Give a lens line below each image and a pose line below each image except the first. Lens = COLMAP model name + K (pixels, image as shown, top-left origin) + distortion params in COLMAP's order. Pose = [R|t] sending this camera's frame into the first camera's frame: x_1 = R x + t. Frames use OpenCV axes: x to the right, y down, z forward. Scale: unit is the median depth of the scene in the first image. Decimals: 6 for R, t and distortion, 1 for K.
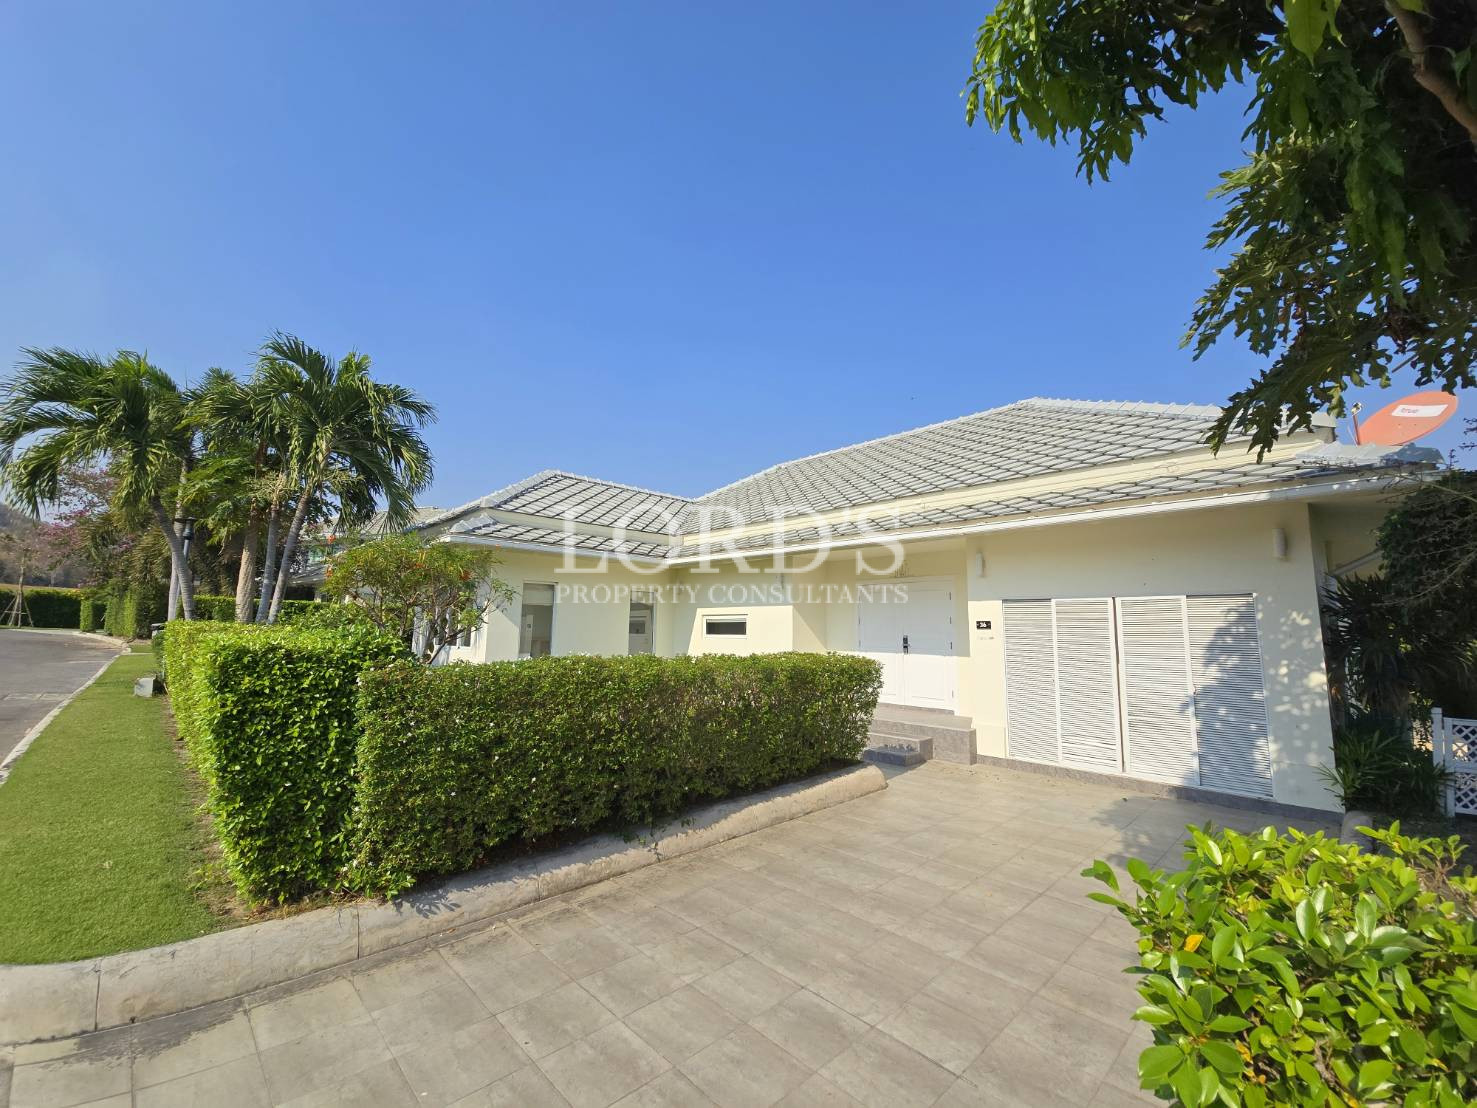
lens RADIAL K [[599.6, 0, 744.9], [0, 599.6, 556.6], [0, 0, 1]] dist [0.008993, -0.008015]
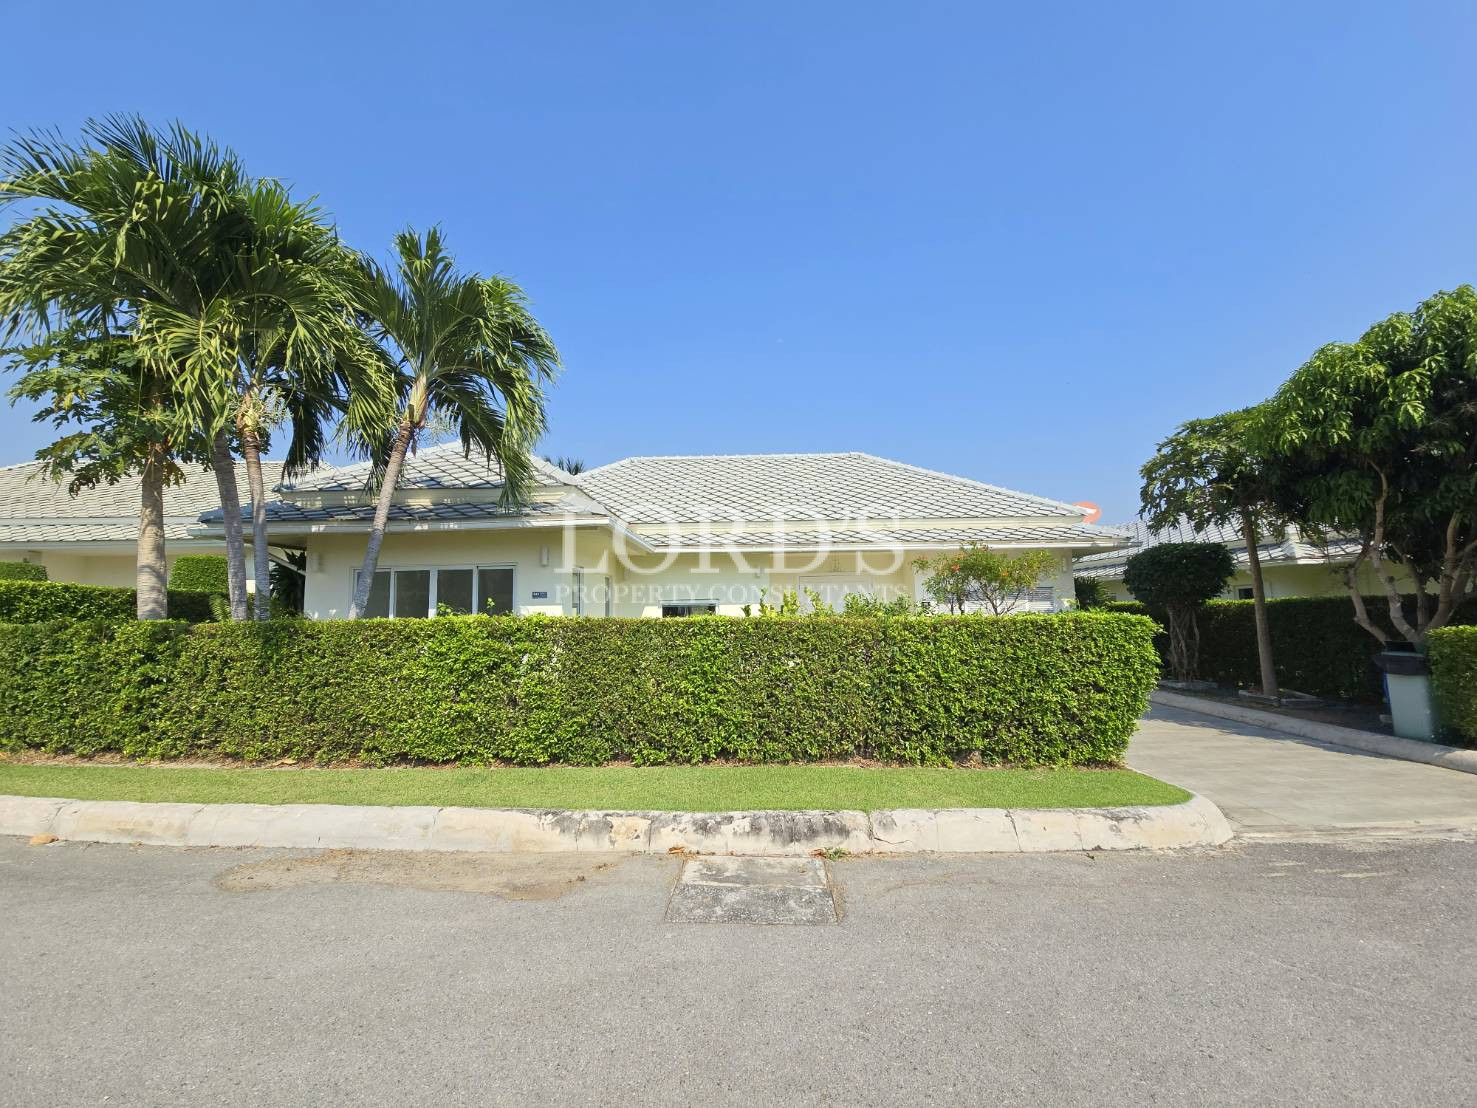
lens RADIAL K [[599.6, 0, 737.6], [0, 599.6, 547.7], [0, 0, 1]] dist [0.008993, -0.008015]
pose [[0.699707, 0.051062, 0.712603, -1.740886], [-0.062218, 0.998008, -0.010420, 0.017062], [-0.711715, -0.037046, 0.701490, 0.359011]]
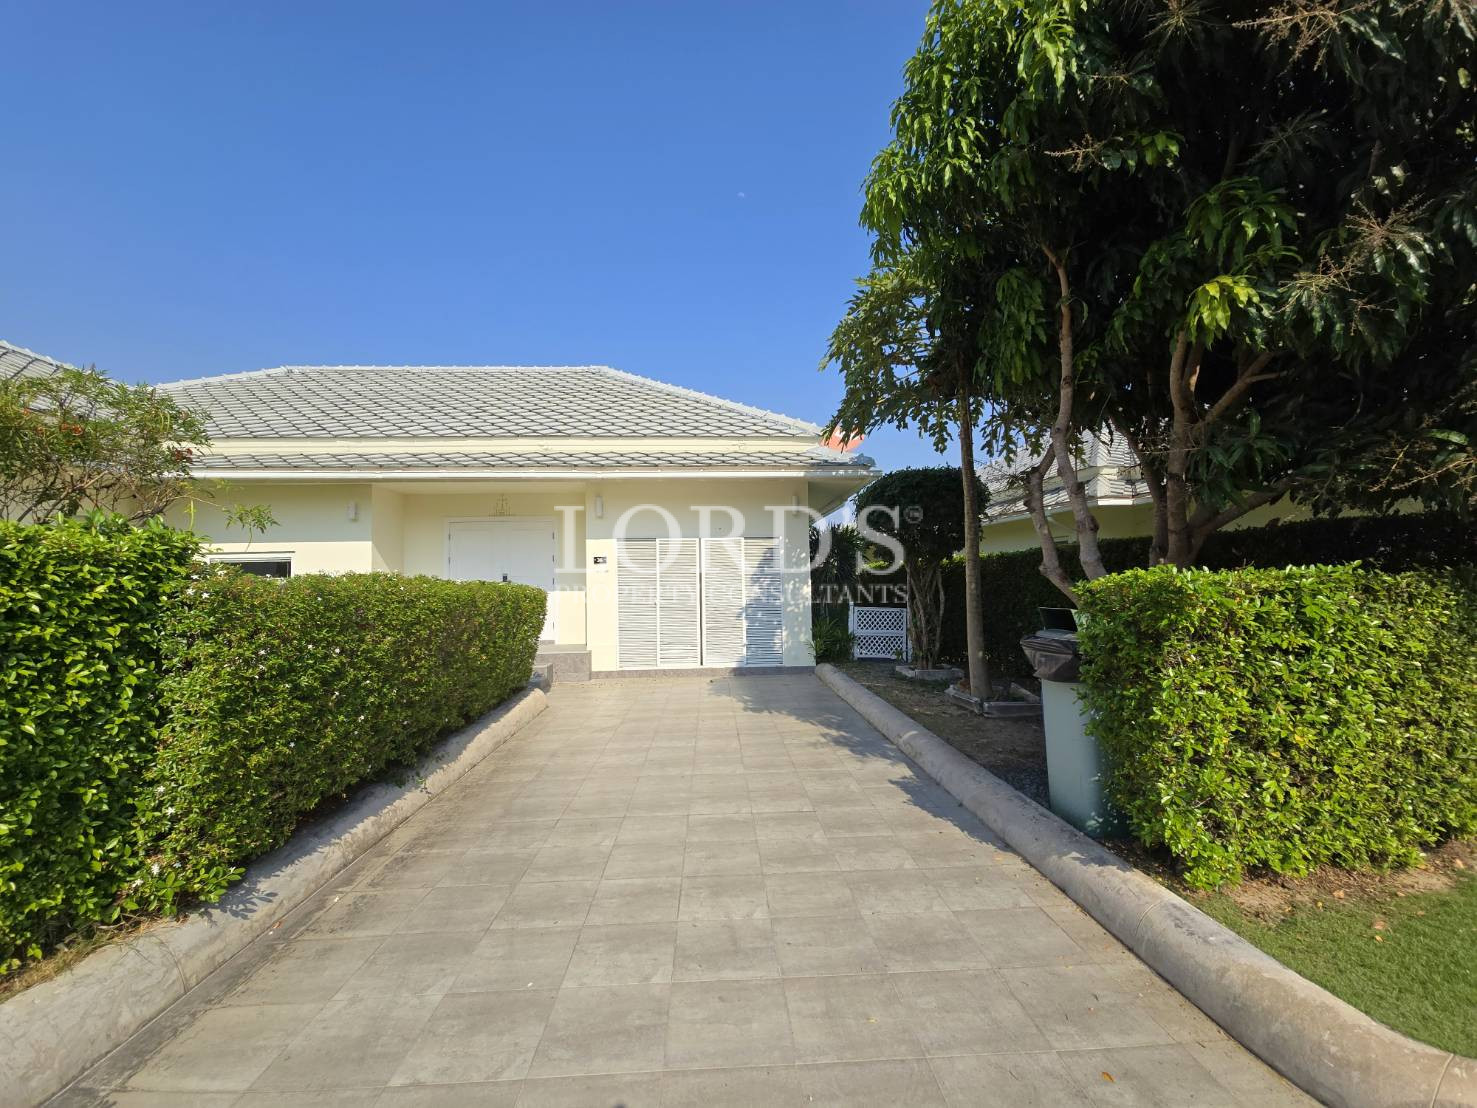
lens RADIAL K [[599.6, 0, 741.8], [0, 599.6, 561.4], [0, 0, 1]] dist [0.008993, -0.008015]
pose [[0.655445, 0.004889, 0.755227, -0.457436], [-0.067169, 0.996394, 0.051844, 0.060176], [-0.752250, -0.084708, 0.653410, 0.071767]]
